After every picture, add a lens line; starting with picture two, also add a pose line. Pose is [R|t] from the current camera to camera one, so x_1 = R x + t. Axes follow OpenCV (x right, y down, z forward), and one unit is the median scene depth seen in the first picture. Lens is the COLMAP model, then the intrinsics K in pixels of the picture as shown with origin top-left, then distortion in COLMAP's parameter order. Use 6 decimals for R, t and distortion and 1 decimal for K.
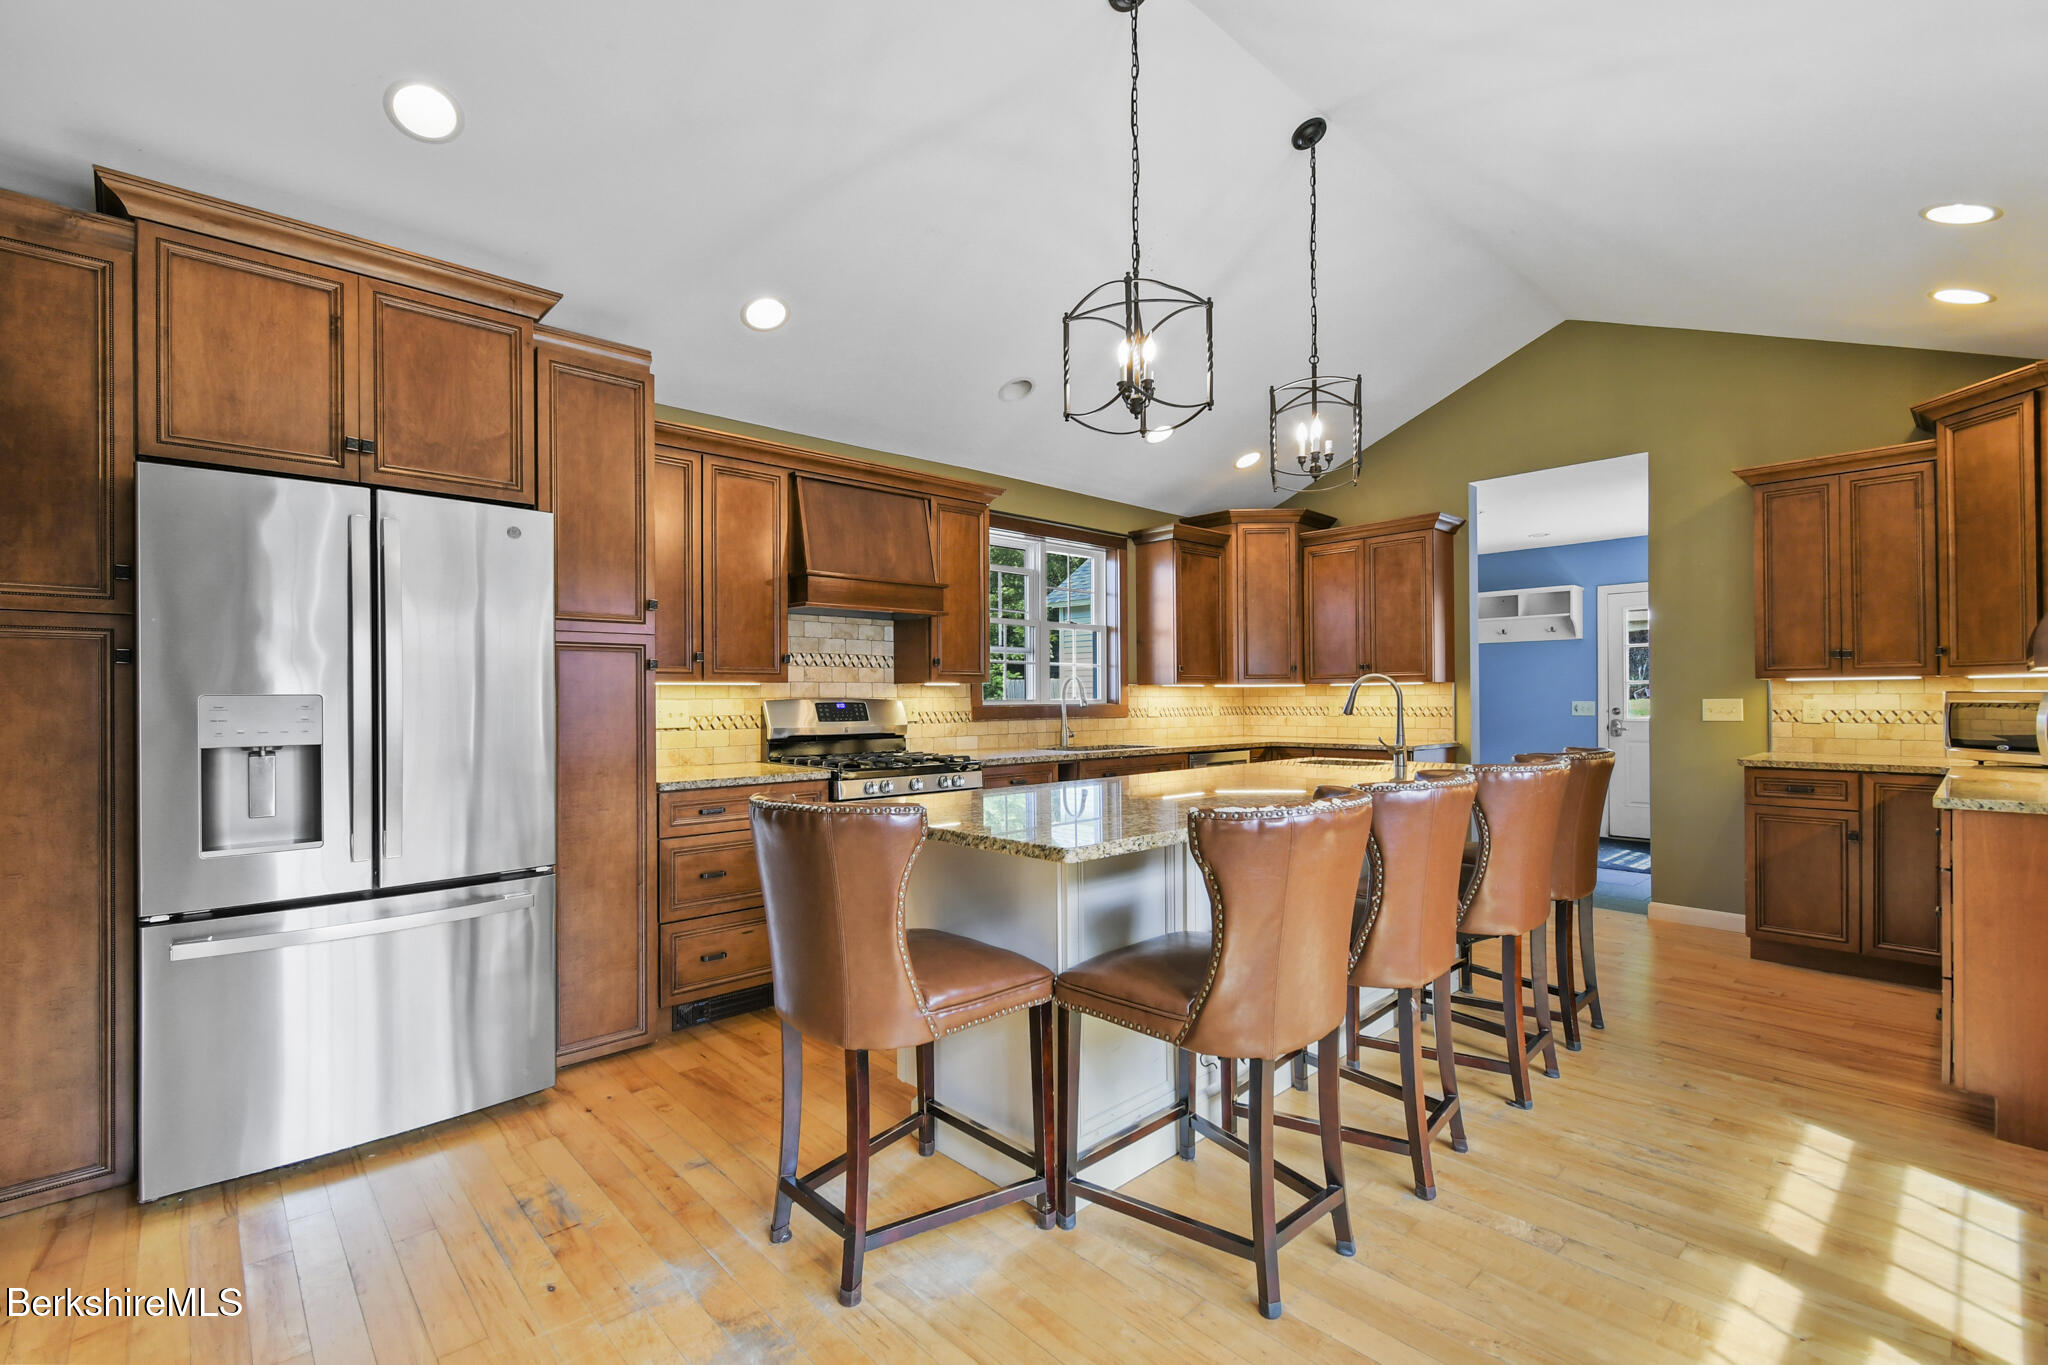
lens RADIAL K [[923.1, 0, 953.2], [0, 923.1, 687.0], [0, 0, 1]] dist [-0.000429, -0.000655]
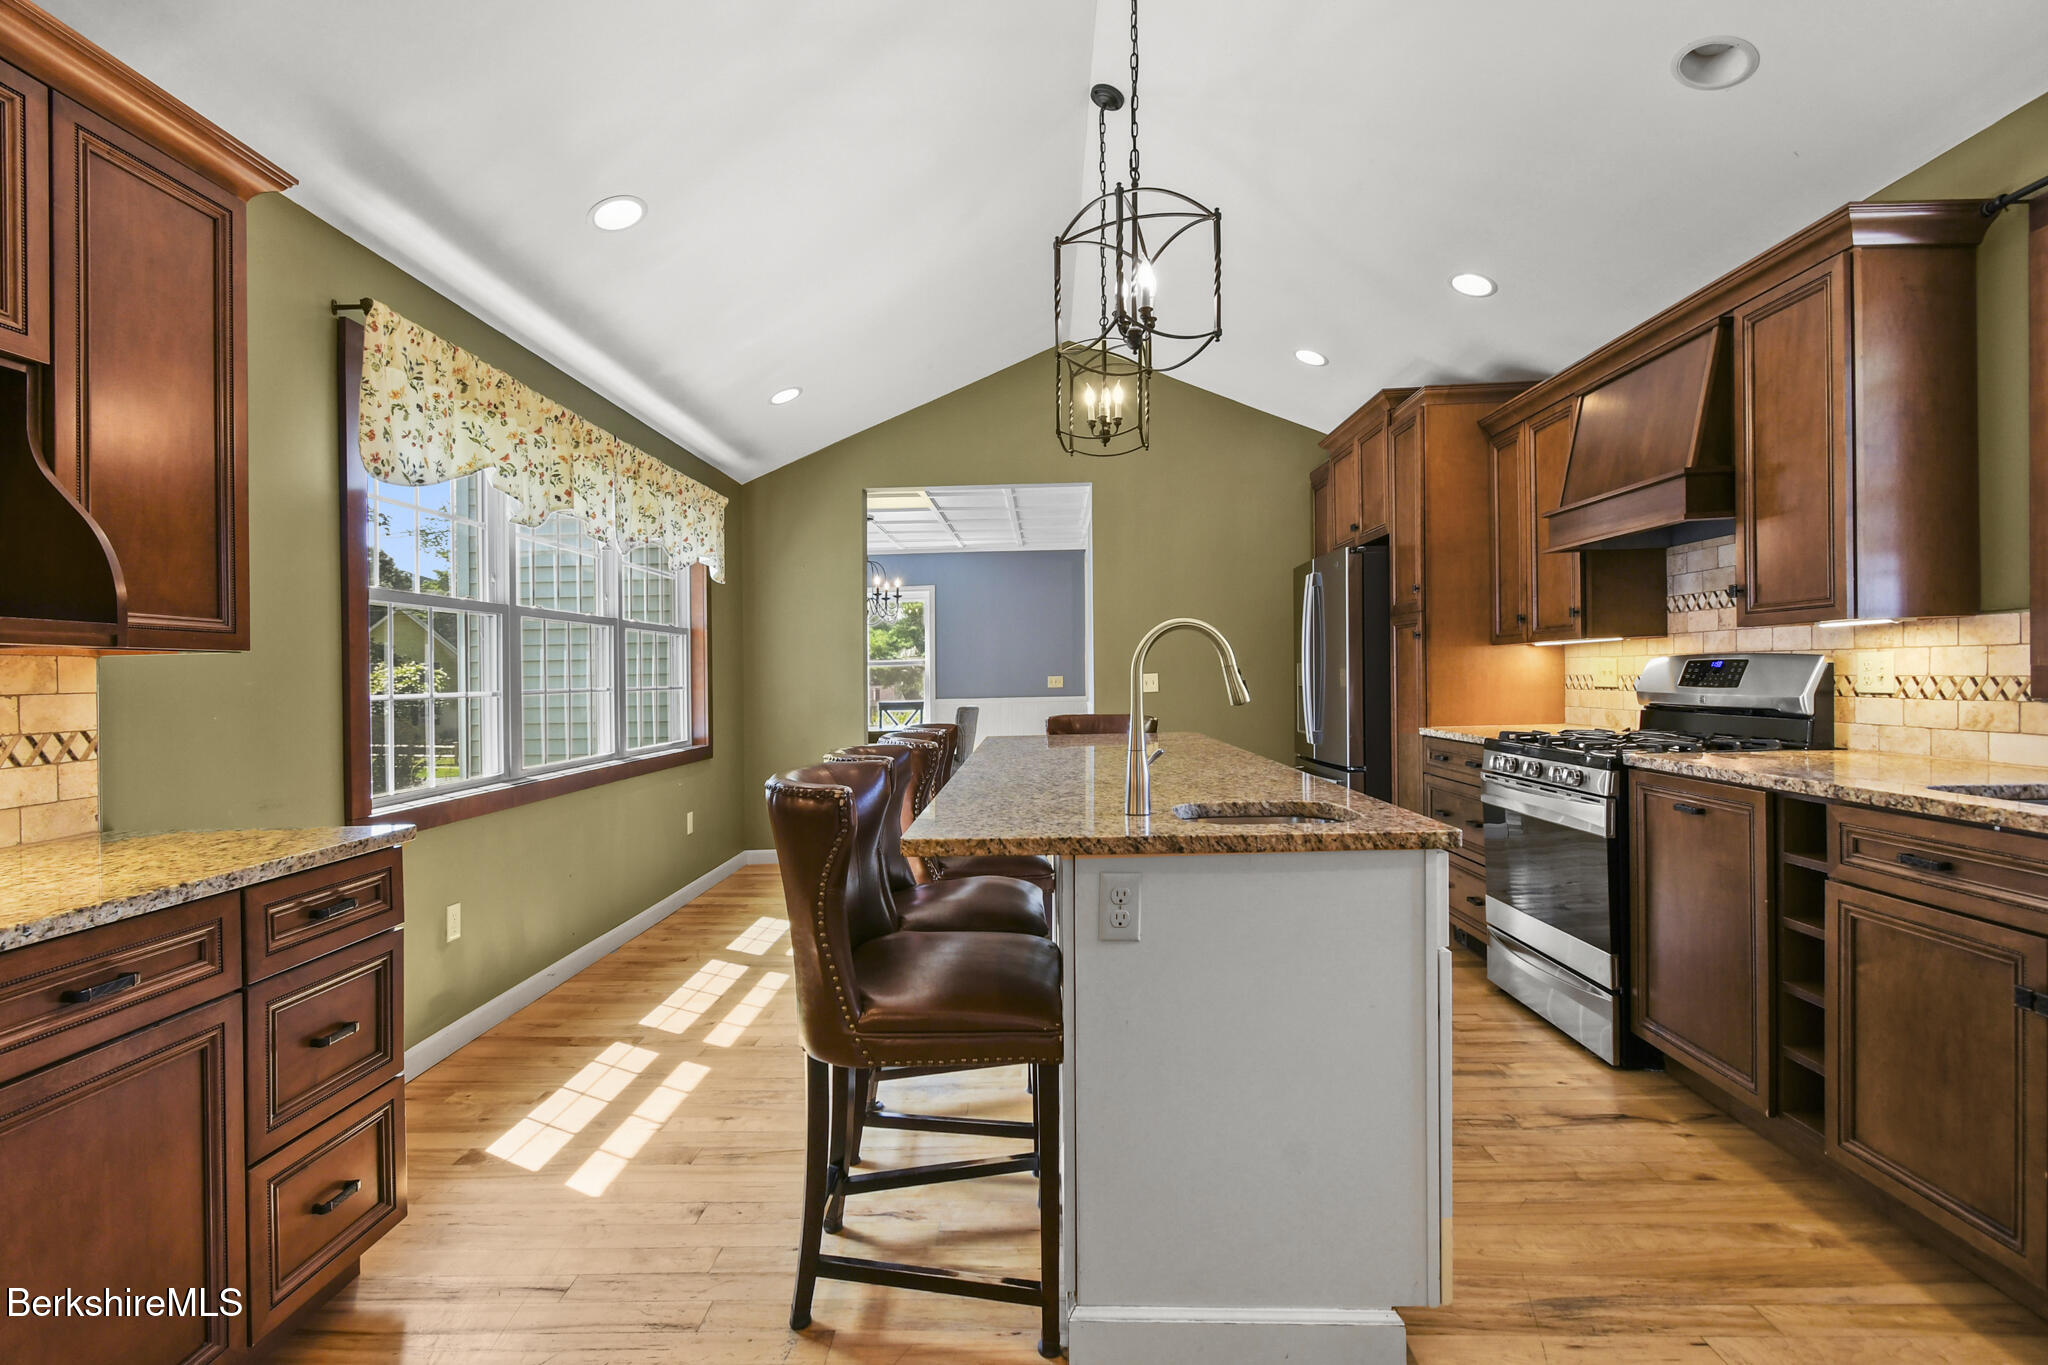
lens RADIAL K [[957.6, 0, 1028.8], [0, 957.6, 681.5], [0, 0, 1]] dist [0.000842, -0.000436]
pose [[-0.672985, 0.028014, -0.739126, 0.771259], [0.037938, 0.999275, 0.003331, 0.011544], [0.738683, -0.025799, -0.673559, 1.124784]]
